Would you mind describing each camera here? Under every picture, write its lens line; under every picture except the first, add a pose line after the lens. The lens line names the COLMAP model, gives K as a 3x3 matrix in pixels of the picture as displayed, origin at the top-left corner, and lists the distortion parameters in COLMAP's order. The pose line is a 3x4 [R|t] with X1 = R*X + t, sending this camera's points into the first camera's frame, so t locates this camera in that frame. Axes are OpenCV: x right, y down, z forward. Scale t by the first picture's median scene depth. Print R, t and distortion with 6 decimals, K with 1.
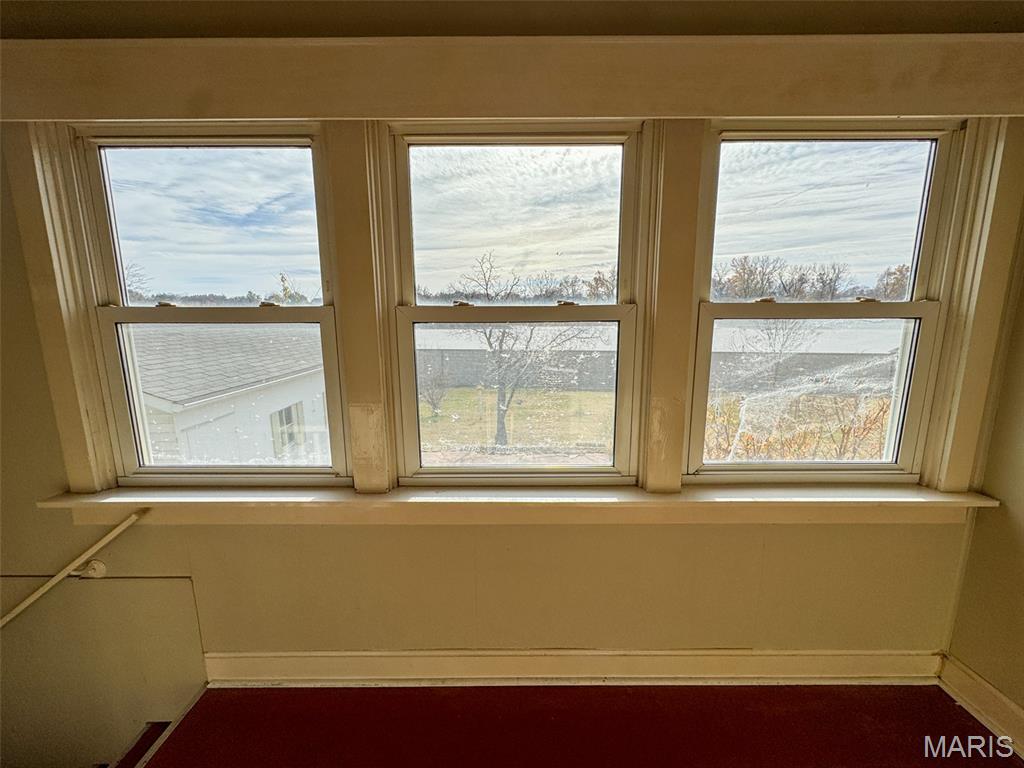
lens RADIAL K [[408.9, 0, 507.5], [0, 408.9, 381.7], [0, 0, 1]] dist [-0.003019, 0.000167]
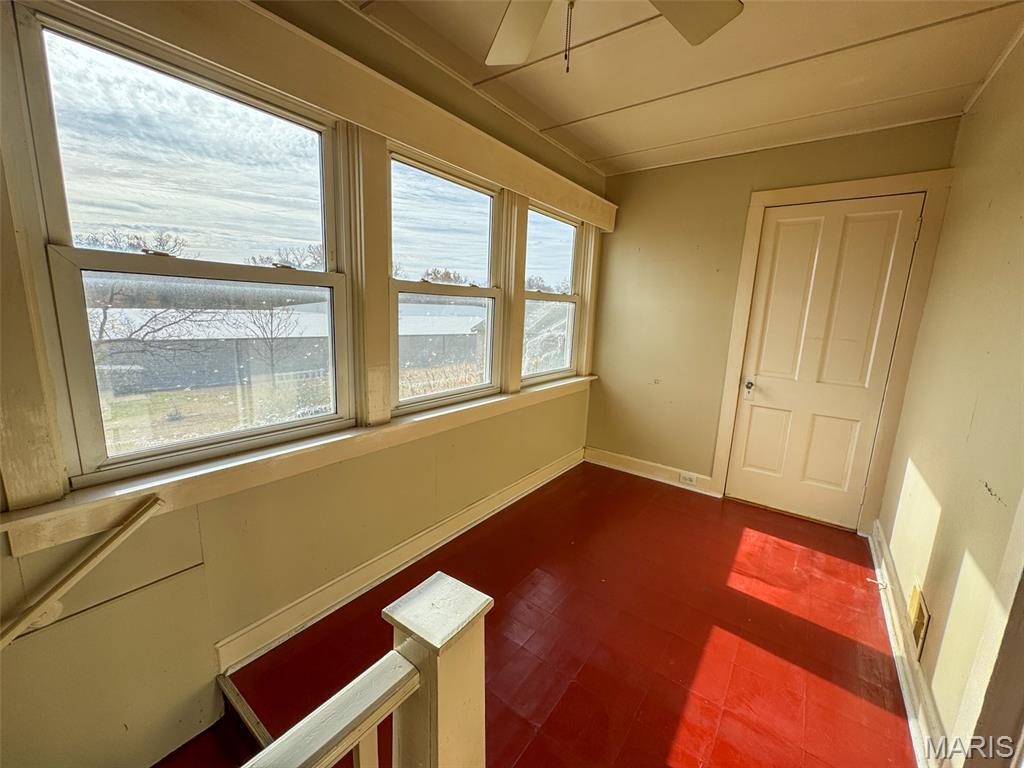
lens RADIAL K [[408.9, 0, 519.7], [0, 408.9, 384.2], [0, 0, 1]] dist [-0.003019, 0.000167]
pose [[0.583393, -0.122966, 0.802827, -1.041768], [0.092192, 0.992110, 0.084965, 0.074719], [-0.806940, 0.024446, 0.590127, -0.106592]]
